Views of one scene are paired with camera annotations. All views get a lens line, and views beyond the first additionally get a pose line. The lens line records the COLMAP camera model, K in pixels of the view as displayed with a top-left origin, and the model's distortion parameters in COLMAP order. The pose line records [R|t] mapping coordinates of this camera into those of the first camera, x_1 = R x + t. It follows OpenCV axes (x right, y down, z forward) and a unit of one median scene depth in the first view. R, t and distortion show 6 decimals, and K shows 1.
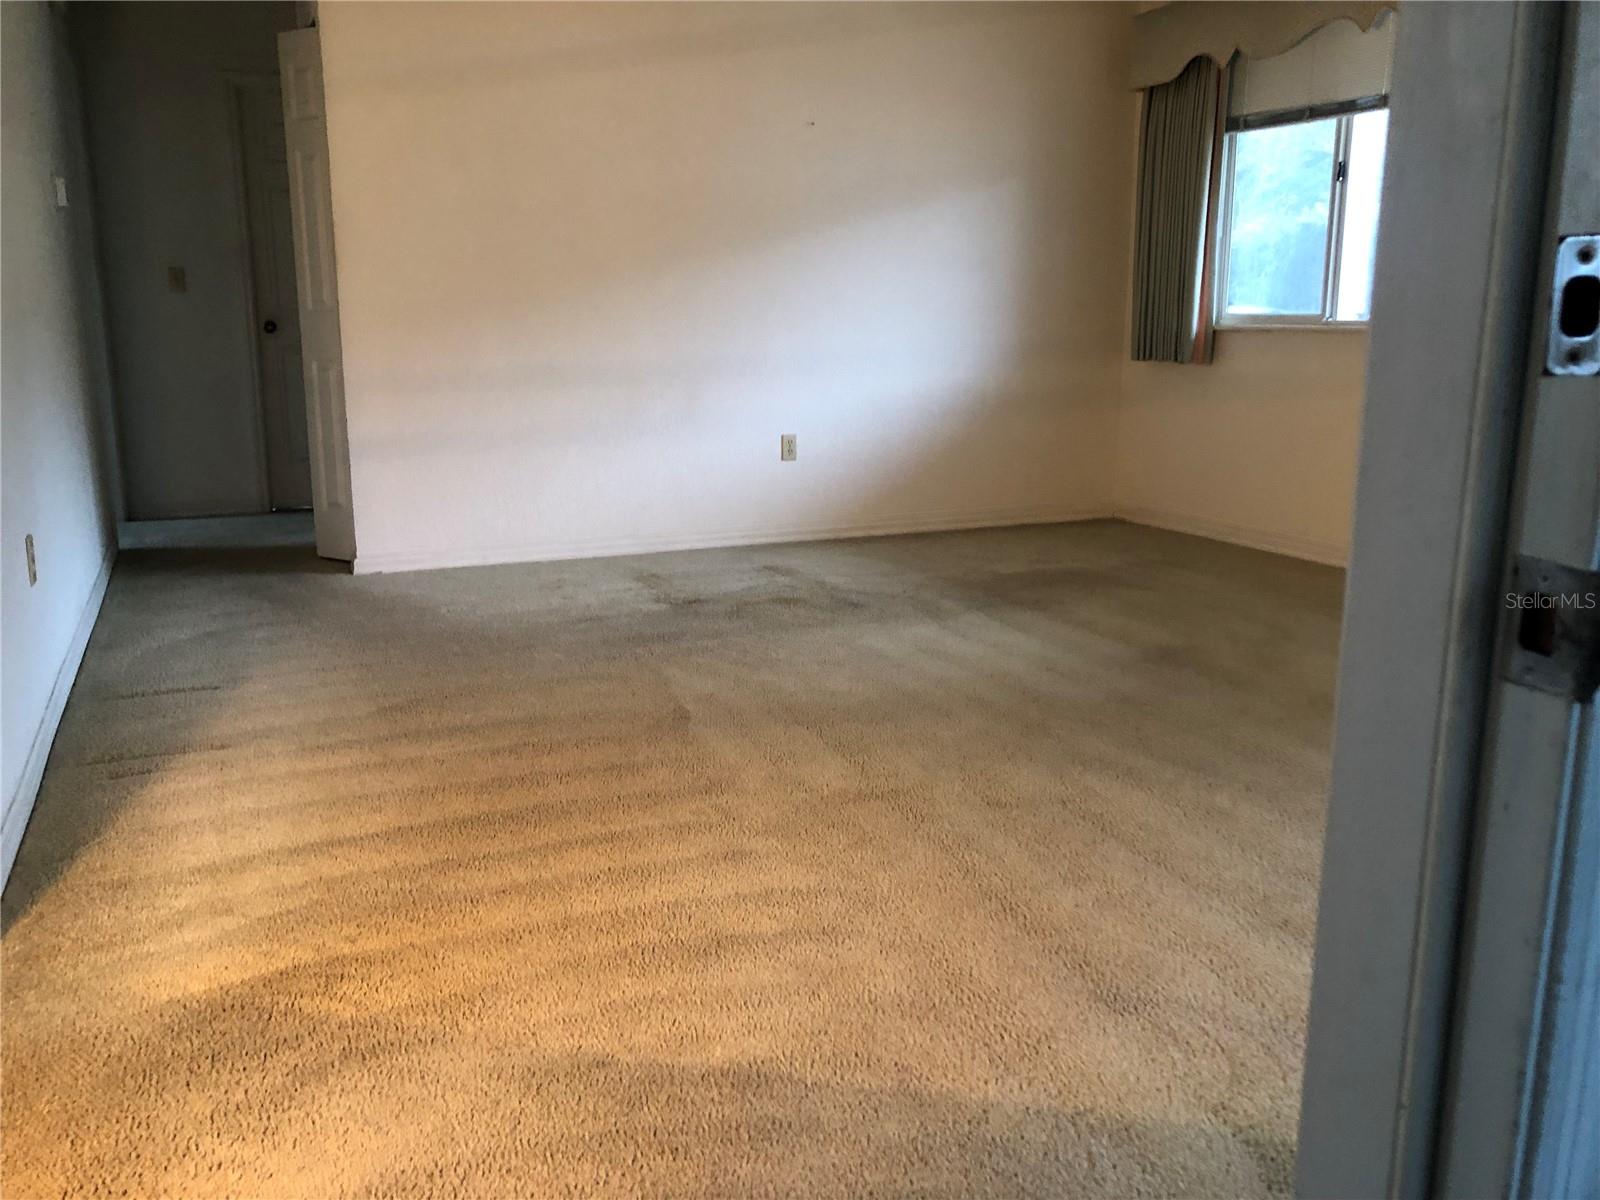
lens RADIAL K [[1306.4, 0, 800.1], [0, 1306.4, 601.0], [0, 0, 1]] dist [0.048262, -0.046178]
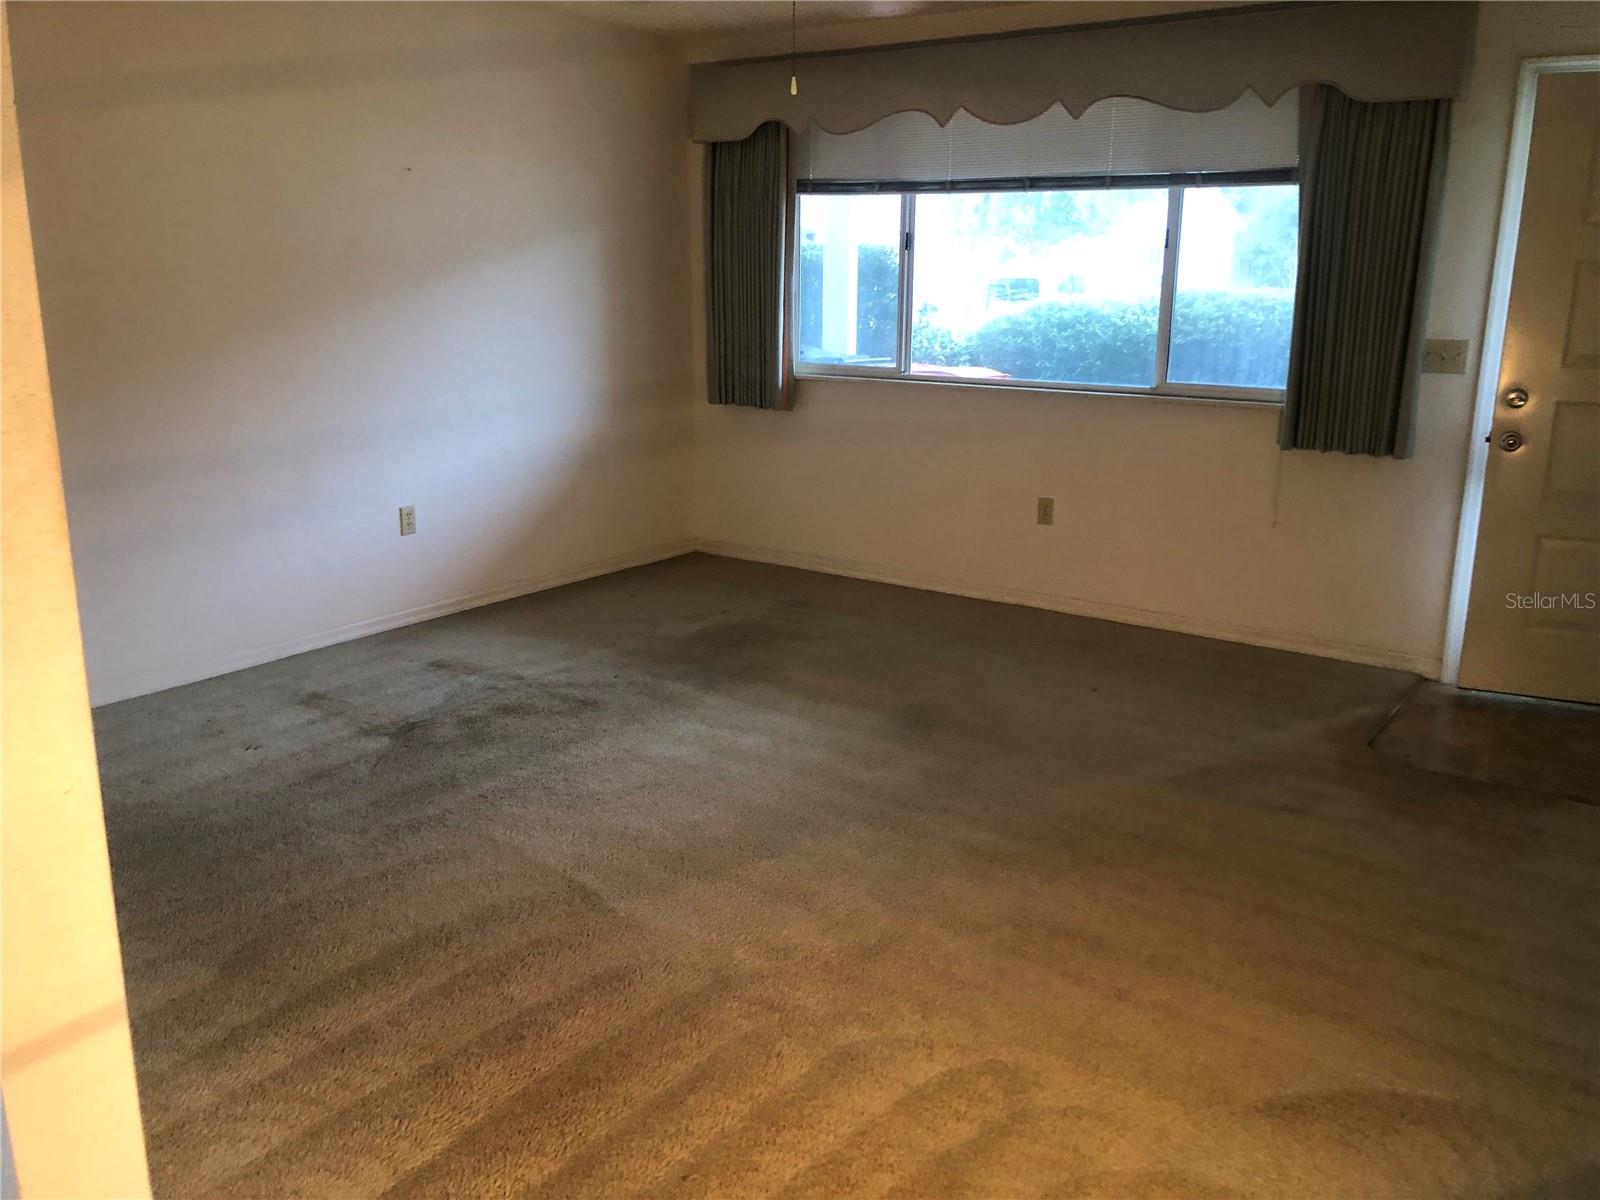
lens RADIAL K [[1306.4, 0, 803.7], [0, 1306.4, 596.3], [0, 0, 1]] dist [0.048262, -0.046178]
pose [[0.859446, -0.115877, 0.497922, -0.258301], [0.097246, 0.993246, 0.063297, -0.106908], [-0.501893, -0.005979, 0.864909, 0.077533]]
